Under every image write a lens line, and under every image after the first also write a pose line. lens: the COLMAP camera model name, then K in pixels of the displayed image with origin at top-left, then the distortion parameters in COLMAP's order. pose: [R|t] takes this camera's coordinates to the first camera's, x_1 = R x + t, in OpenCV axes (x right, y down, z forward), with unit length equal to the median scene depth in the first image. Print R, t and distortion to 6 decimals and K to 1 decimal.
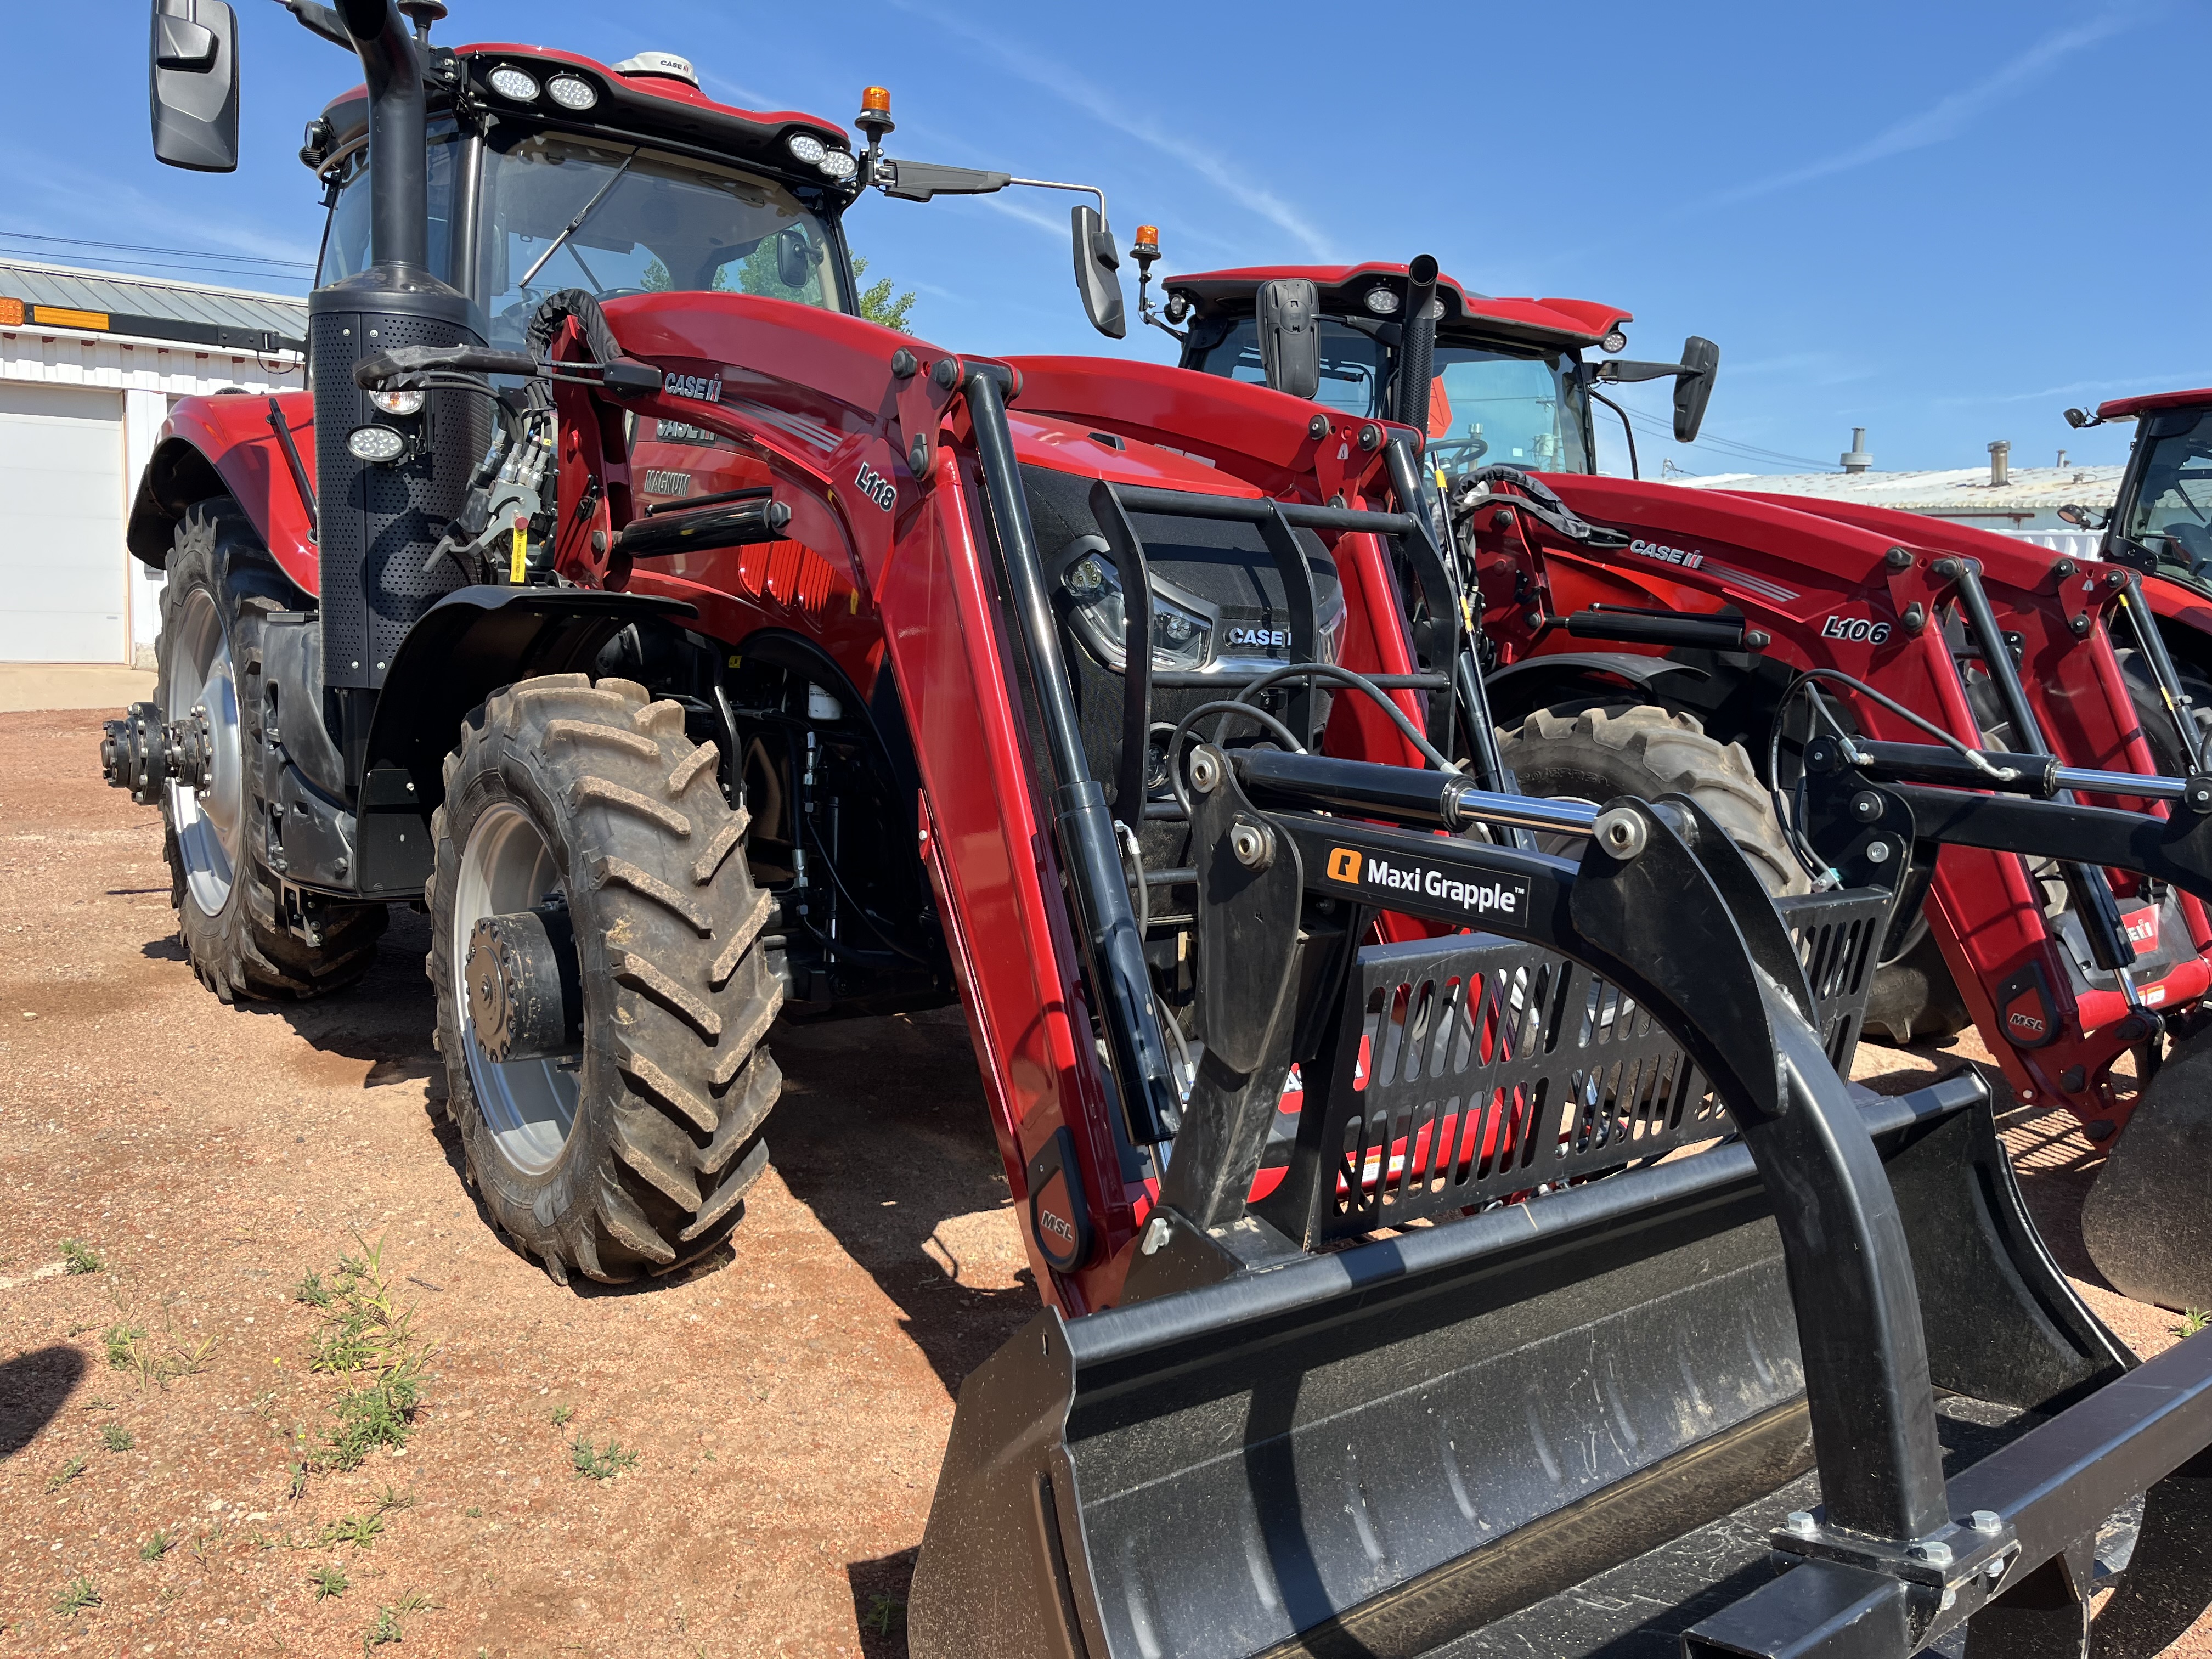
lens RADIAL K [[1671.9, 0, 1078.5], [0, 1671.9, 849.3], [0, 0, 1]] dist [0.060333, -0.101692]
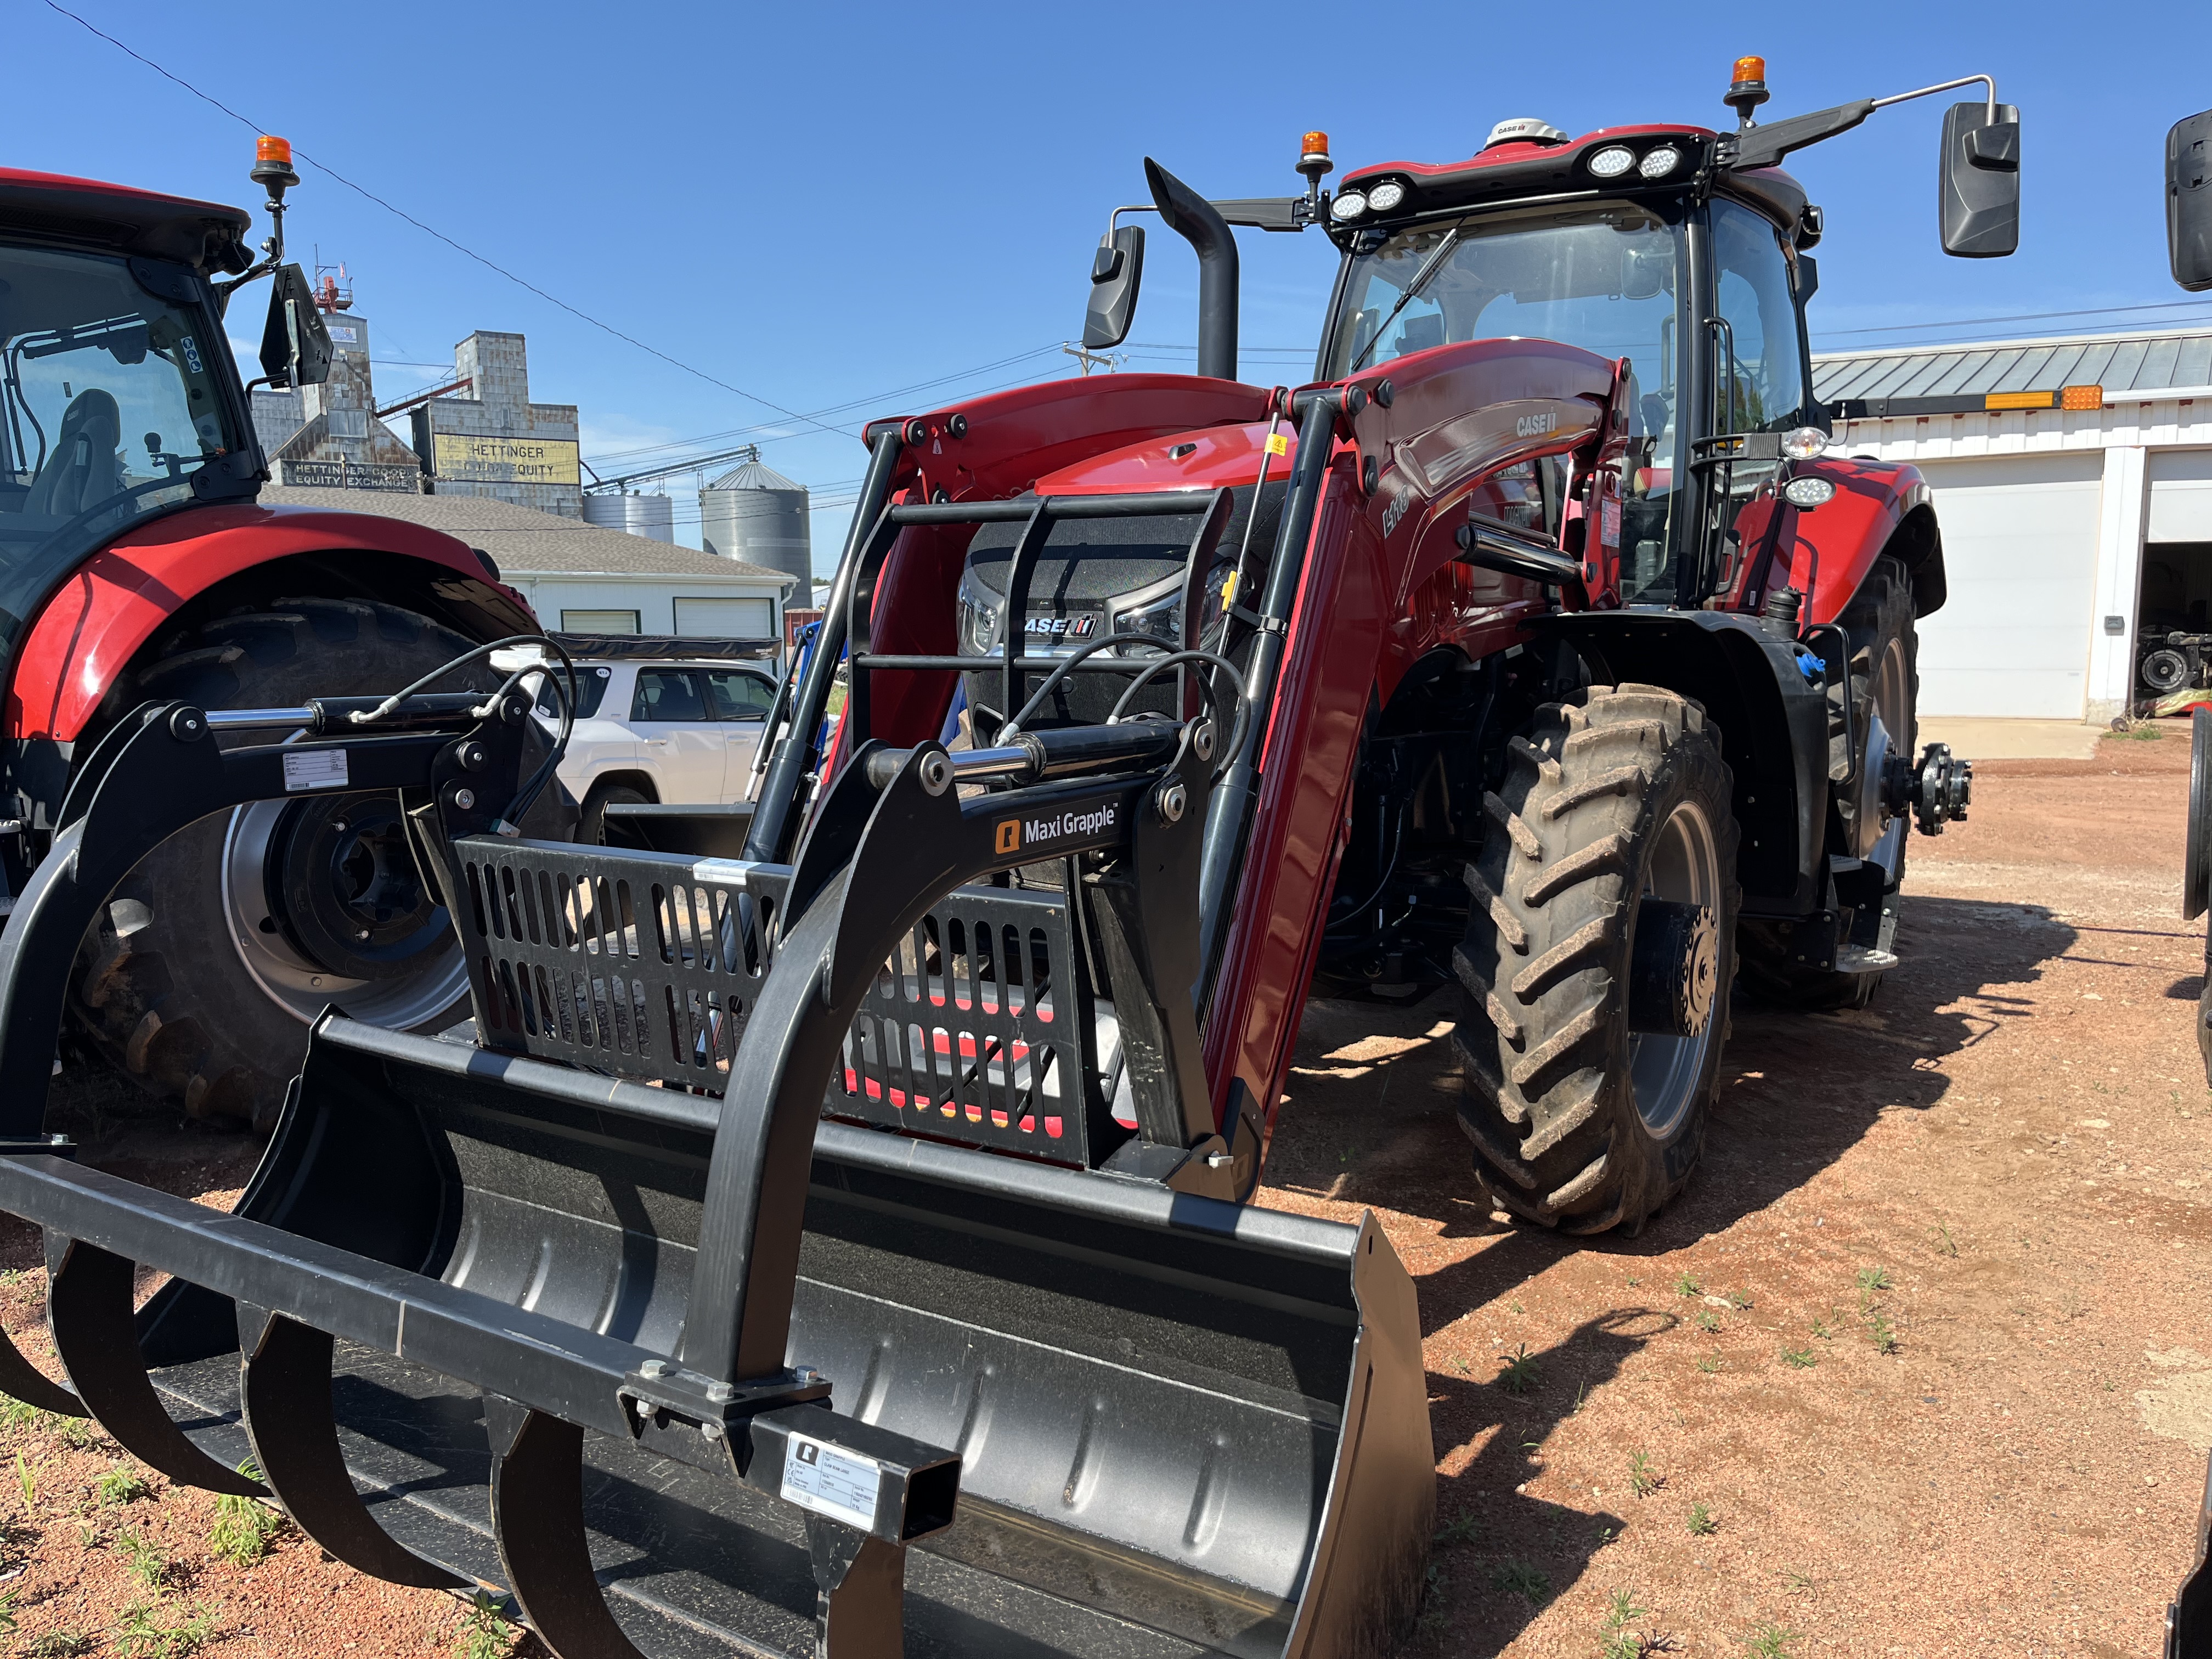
lens RADIAL K [[1671.9, 0, 1078.5], [0, 1671.9, 849.3], [0, 0, 1]] dist [0.060333, -0.101692]
pose [[0.319430, 0.077837, -0.944408, 0.703422], [-0.118532, 0.992075, 0.041674, -0.018659], [0.940167, 0.098631, 0.326125, 0.418767]]
